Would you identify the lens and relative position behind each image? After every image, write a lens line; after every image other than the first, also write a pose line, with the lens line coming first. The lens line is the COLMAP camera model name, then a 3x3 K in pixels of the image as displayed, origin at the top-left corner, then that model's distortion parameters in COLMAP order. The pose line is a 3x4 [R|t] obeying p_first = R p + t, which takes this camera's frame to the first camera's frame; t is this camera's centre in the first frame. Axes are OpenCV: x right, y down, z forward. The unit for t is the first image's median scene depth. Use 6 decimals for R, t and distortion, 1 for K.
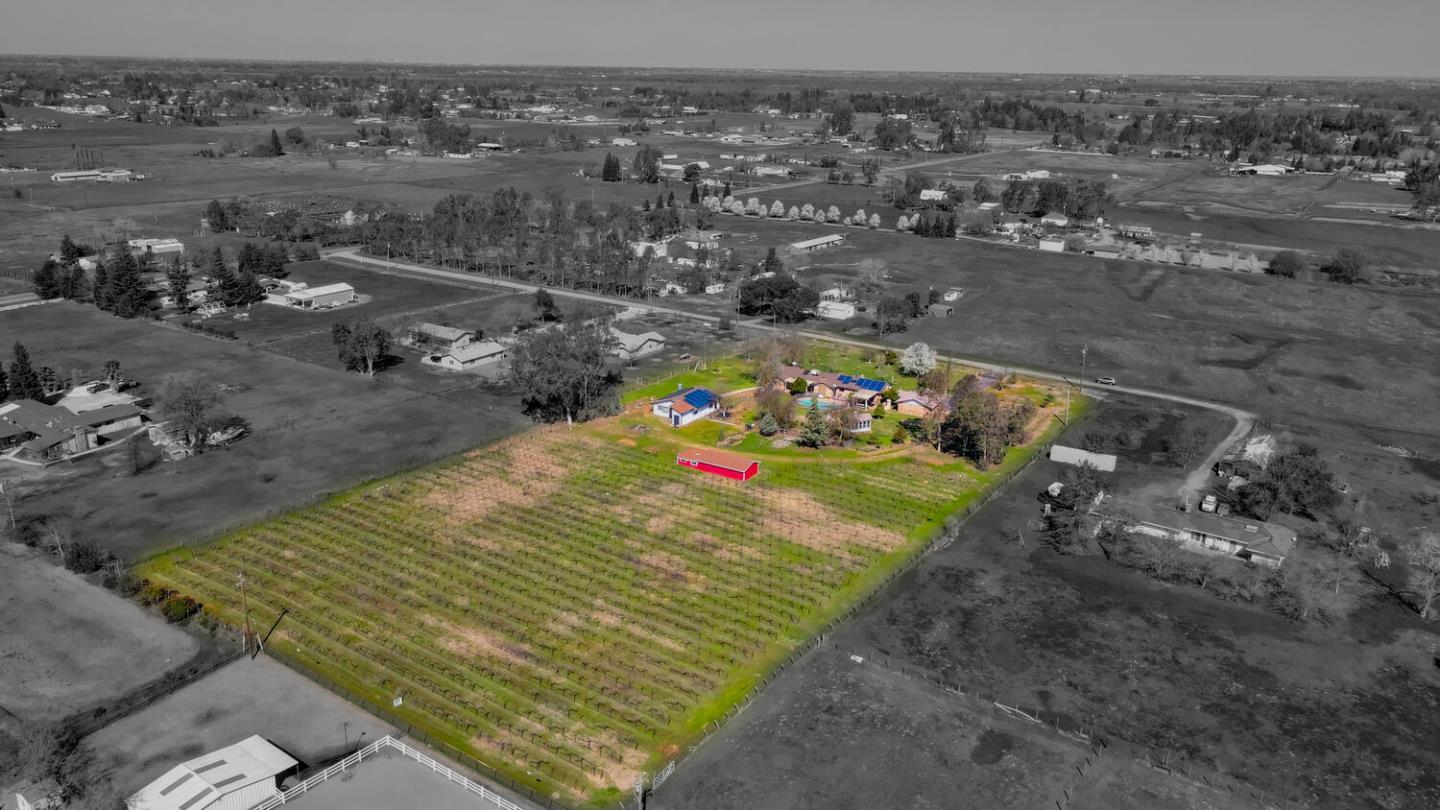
lens RADIAL K [[1030.6, 0, 720.0], [0, 1030.6, 405.0], [0, 0, 1]] dist [0.053227, 0.001640]
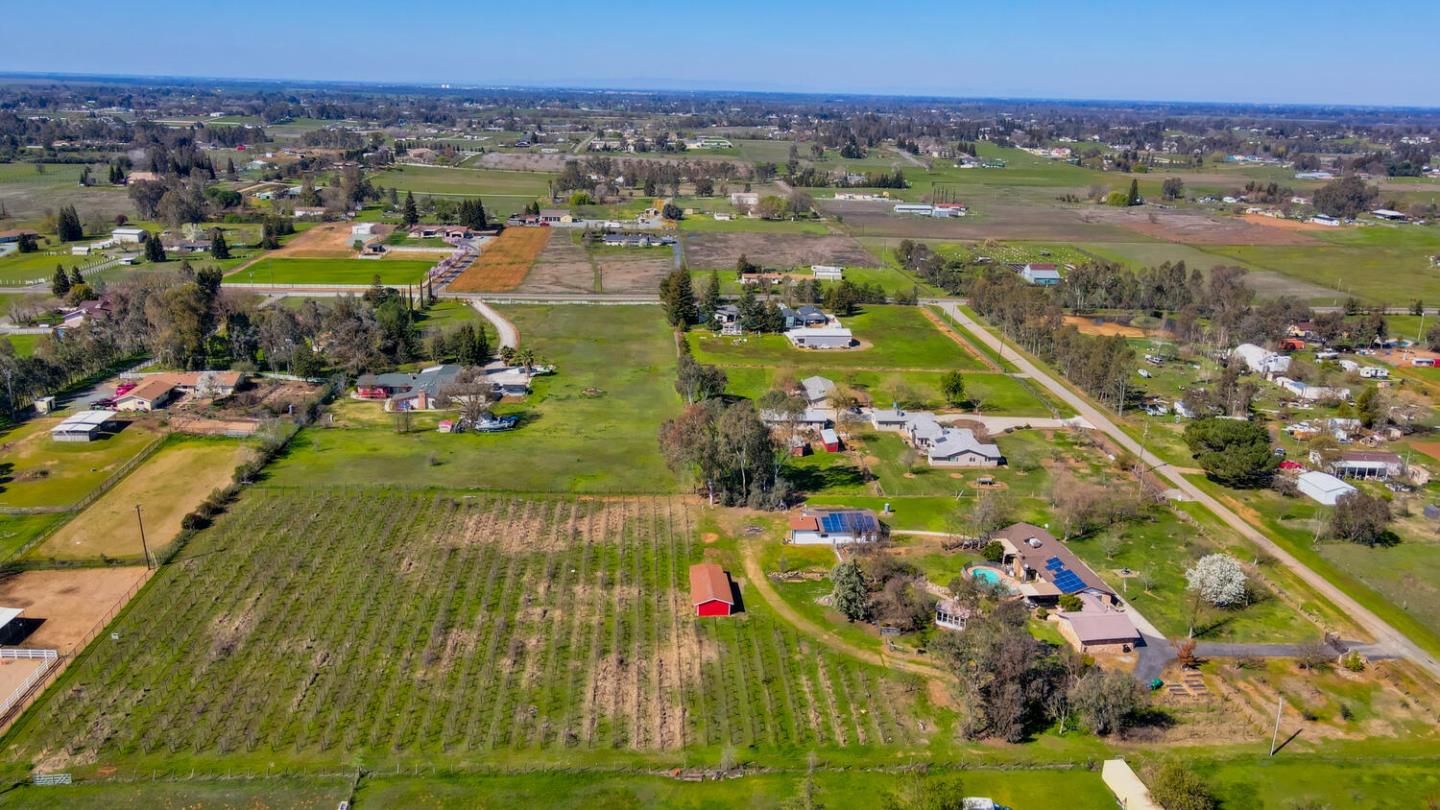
lens RADIAL K [[1092.1, 0, 716.4], [0, 1092.1, 409.3], [0, 0, 1]] dist [0.011890, 0.006202]
pose [[0.634735, 0.225717, -0.739029, 0.584713], [-0.260986, 0.962808, 0.069910, -0.137835], [0.727323, 0.148502, 0.670037, 0.354445]]
